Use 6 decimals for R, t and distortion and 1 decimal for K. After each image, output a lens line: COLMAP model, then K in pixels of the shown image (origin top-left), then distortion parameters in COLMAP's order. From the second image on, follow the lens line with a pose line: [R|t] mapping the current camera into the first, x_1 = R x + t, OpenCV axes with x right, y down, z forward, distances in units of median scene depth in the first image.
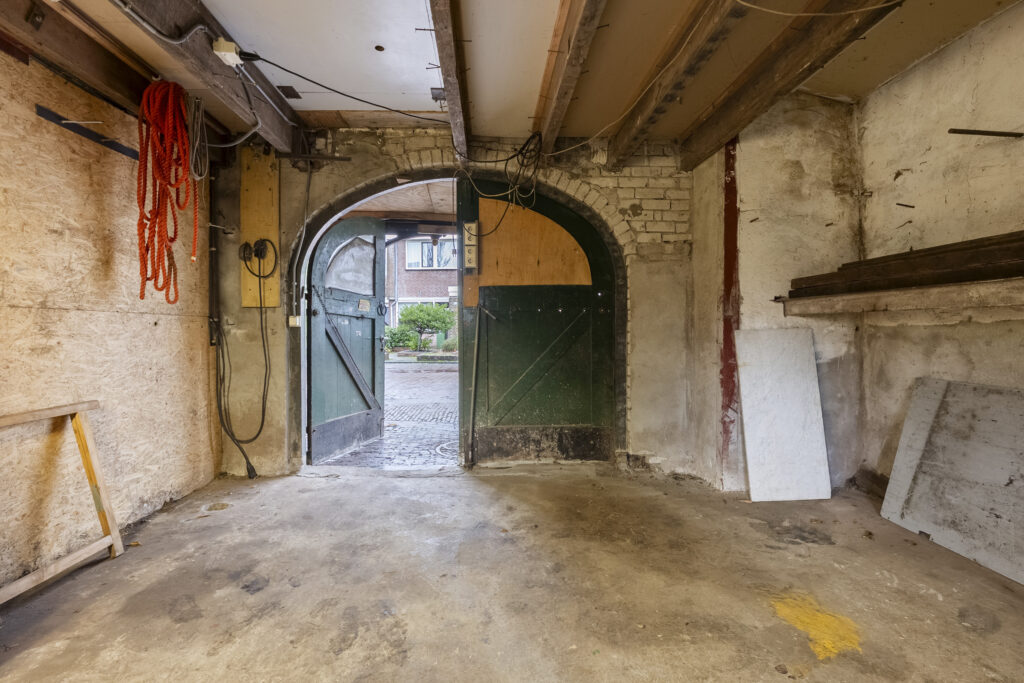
lens RADIAL K [[453.2, 0, 514.9], [0, 453.2, 339.3], [0, 0, 1]] dist [-0.010214, 0.000656]
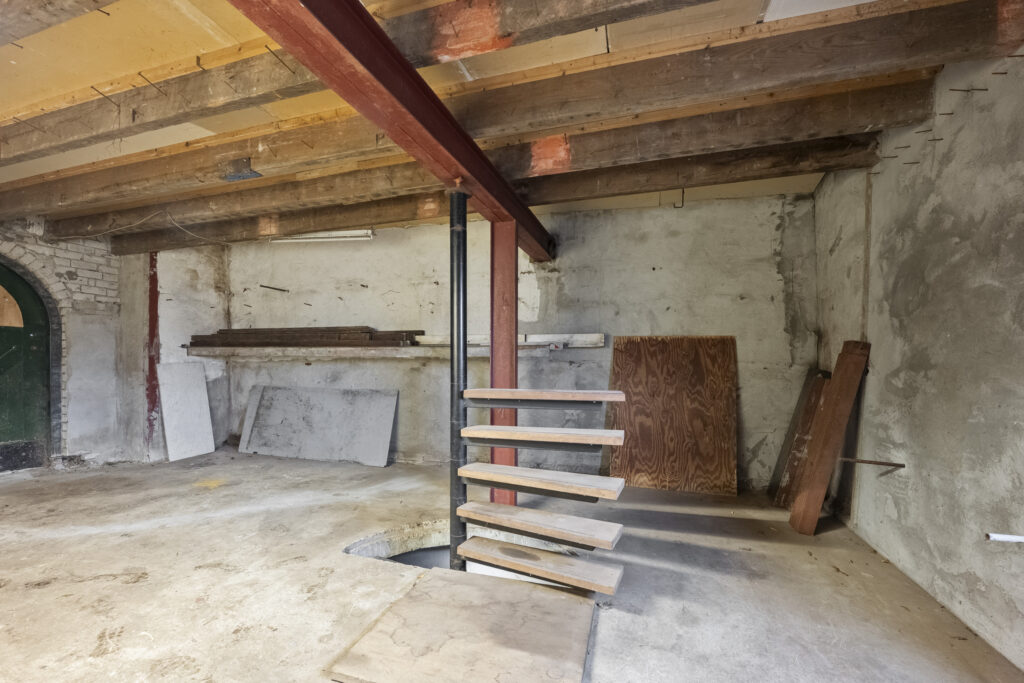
lens RADIAL K [[413.7, 0, 500.5], [0, 413.7, 362.1], [0, 0, 1]] dist [-0.012953, 0.000247]
pose [[0.342561, 0.000935, 0.939495, -0.496653], [0.011242, 0.999924, -0.005094, -0.004348], [-0.939428, 0.012307, 0.342525, -0.705857]]
